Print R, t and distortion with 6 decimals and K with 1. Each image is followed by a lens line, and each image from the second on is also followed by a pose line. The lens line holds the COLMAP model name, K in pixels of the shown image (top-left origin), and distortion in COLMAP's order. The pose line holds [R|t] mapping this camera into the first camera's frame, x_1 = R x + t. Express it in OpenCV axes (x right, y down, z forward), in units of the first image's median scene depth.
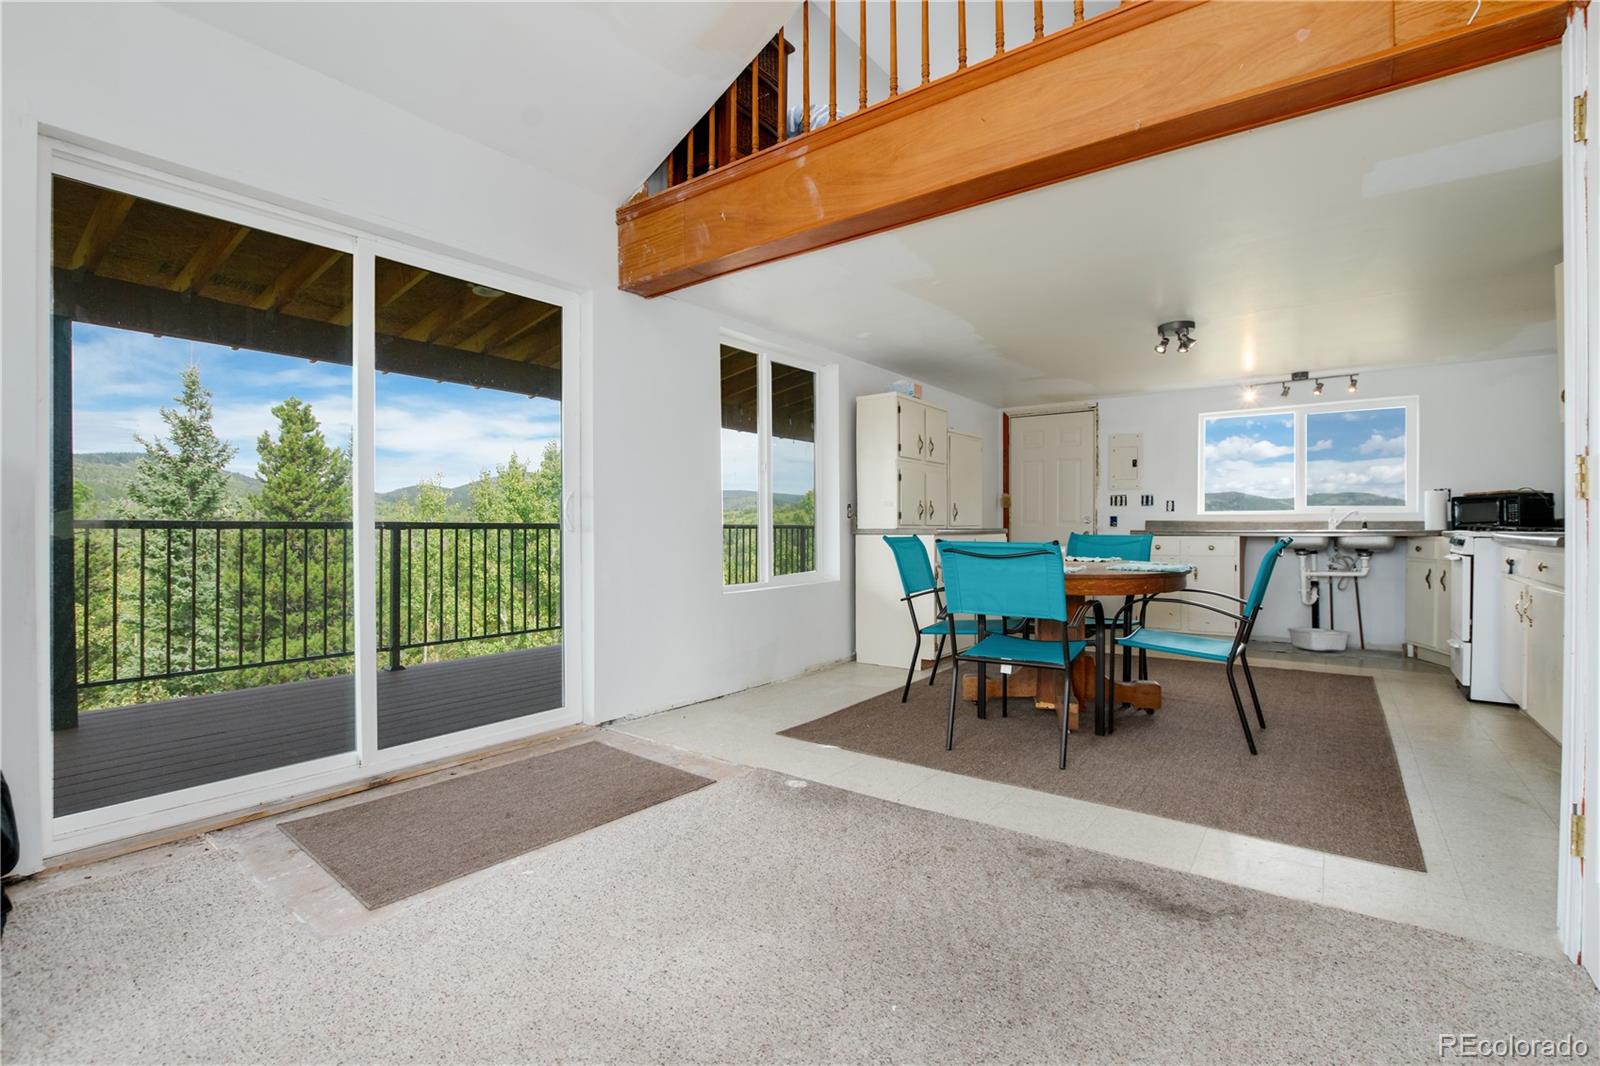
lens RADIAL K [[717.0, 0, 797.4], [0, 717.0, 524.4], [0, 0, 1]] dist [-0.033887, -0.000145]
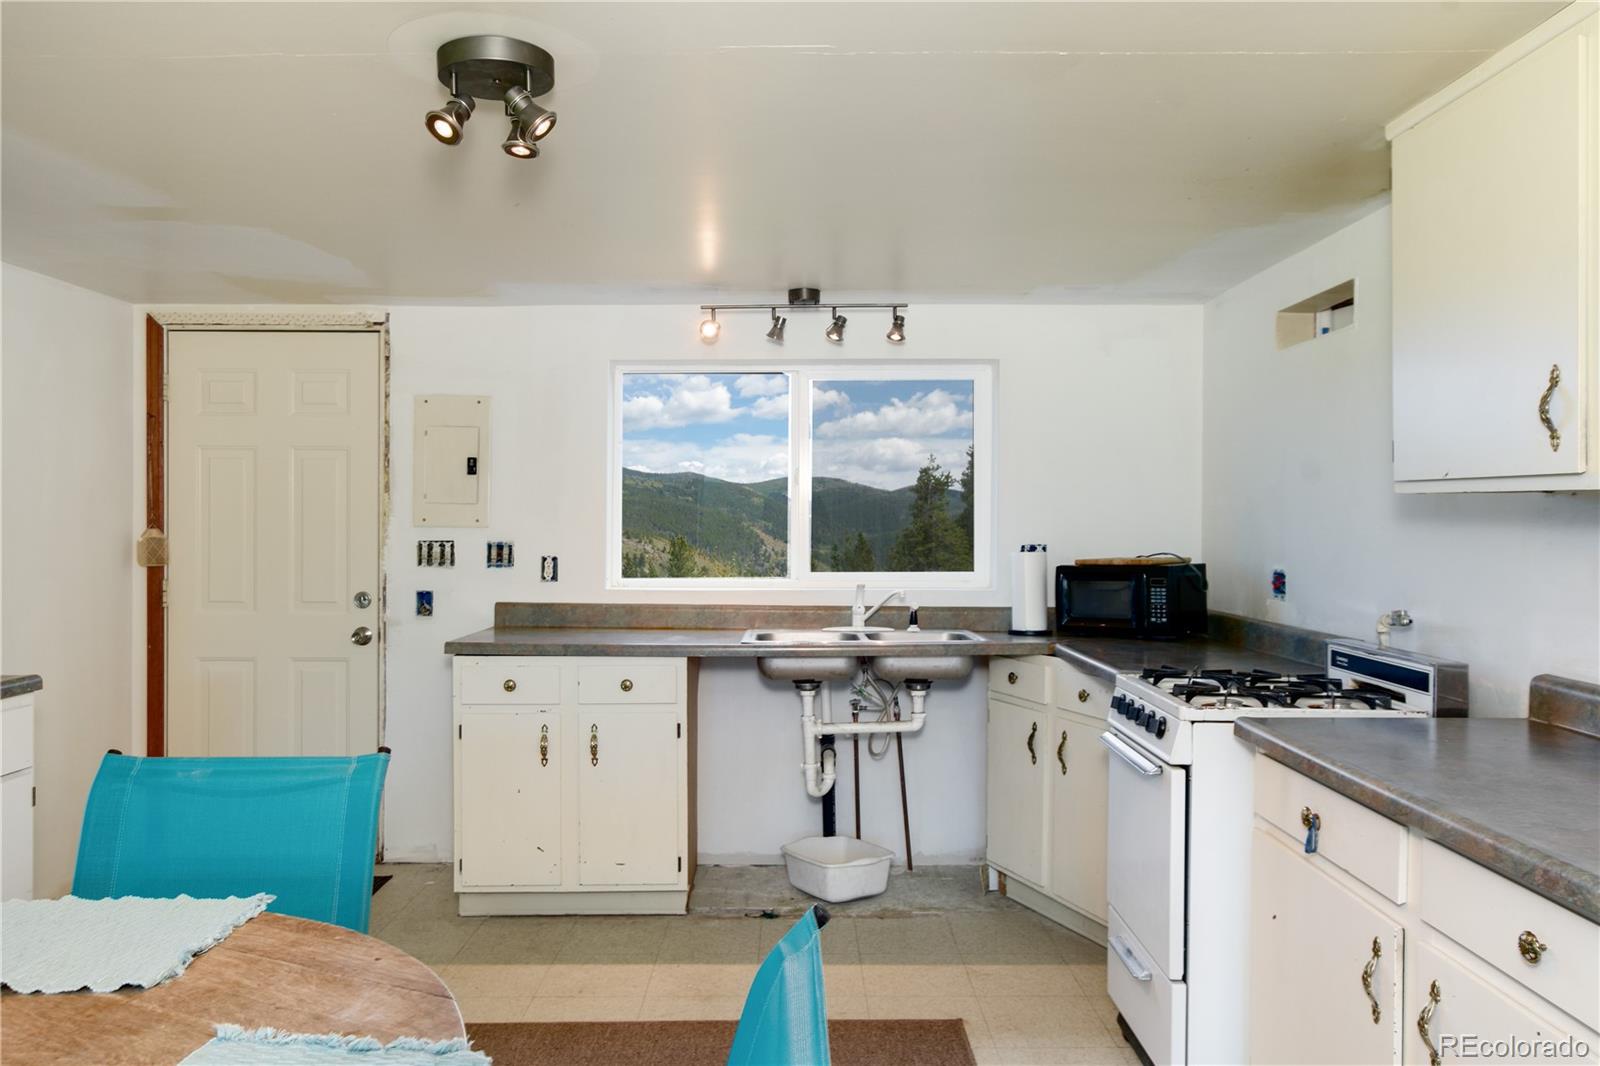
lens RADIAL K [[1114.6, 0, 800.0], [0, 1114.6, 533.0], [0, 0, 1]] dist [-0.002658, -0.000303]
pose [[0.799065, -0.003976, 0.601232, 0.358273], [-0.004645, 0.999907, 0.012786, -0.085978], [-0.601227, -0.013010, 0.798972, 0.547887]]
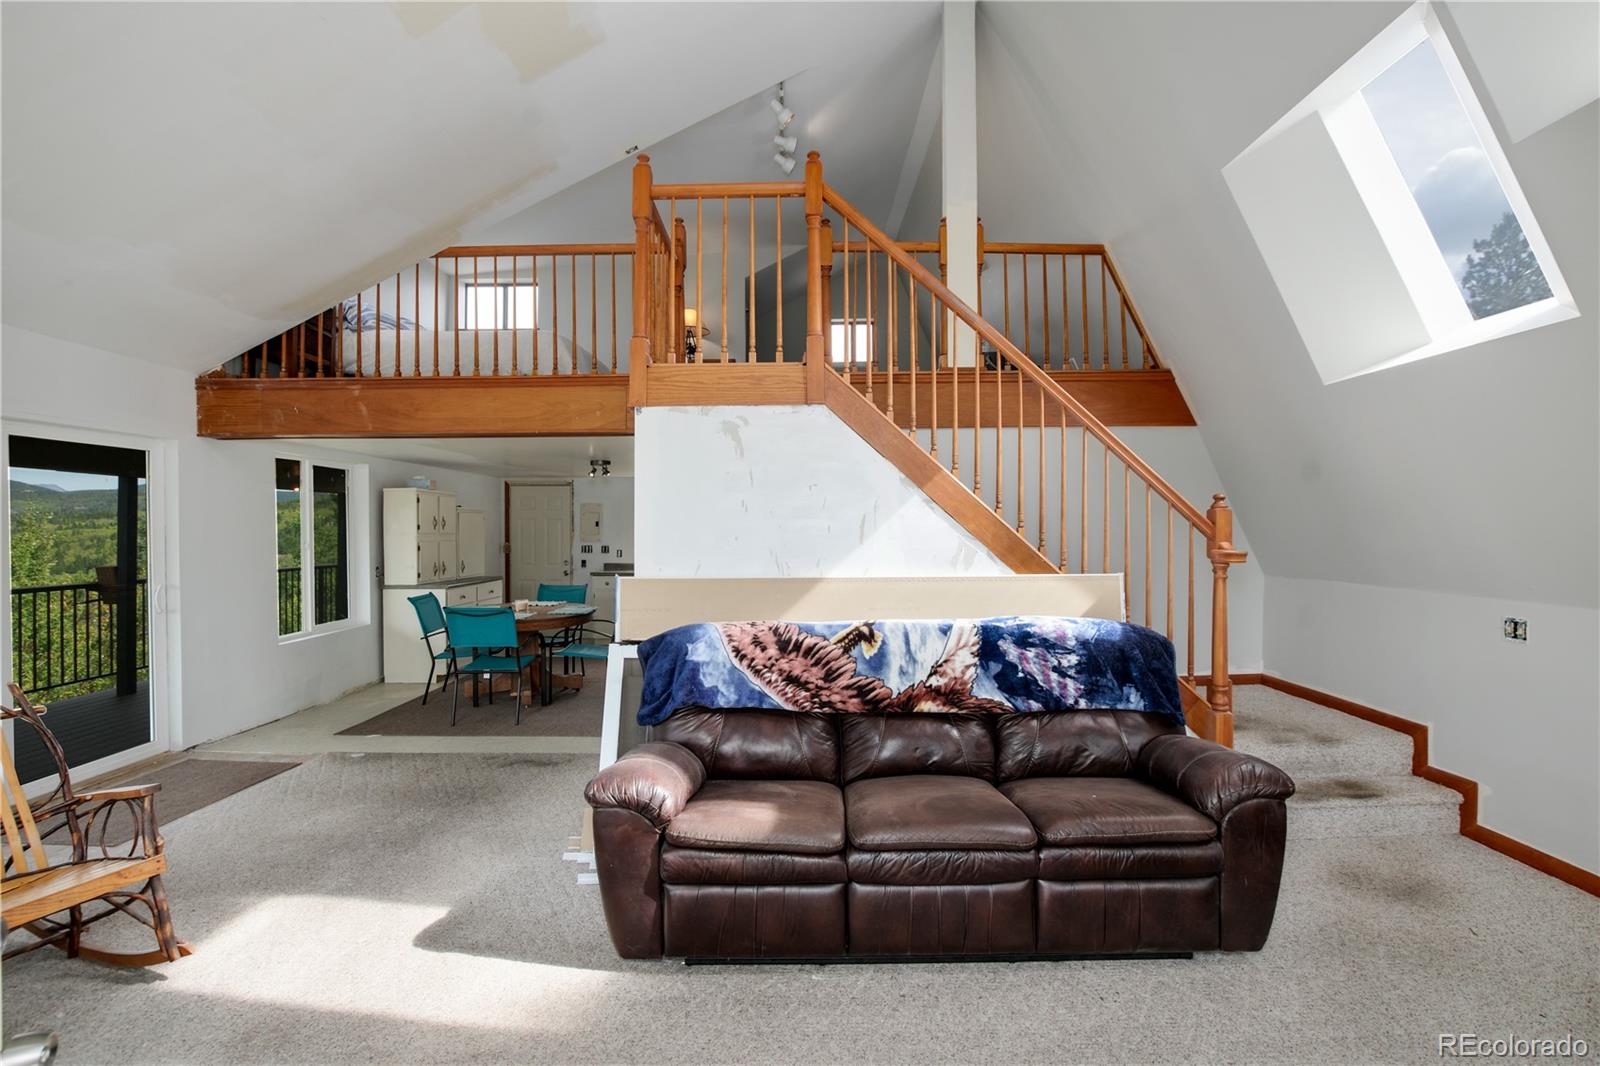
lens RADIAL K [[706.8, 0, 800.0], [0, 706.8, 533.0], [0, 0, 1]] dist [-0.036479, 0.006344]
pose [[0.799890, -0.005018, 0.600125, -0.094919], [-0.000018, 0.999965, 0.008384, -0.122675], [-0.600146, -0.006717, 0.799862, -0.630168]]
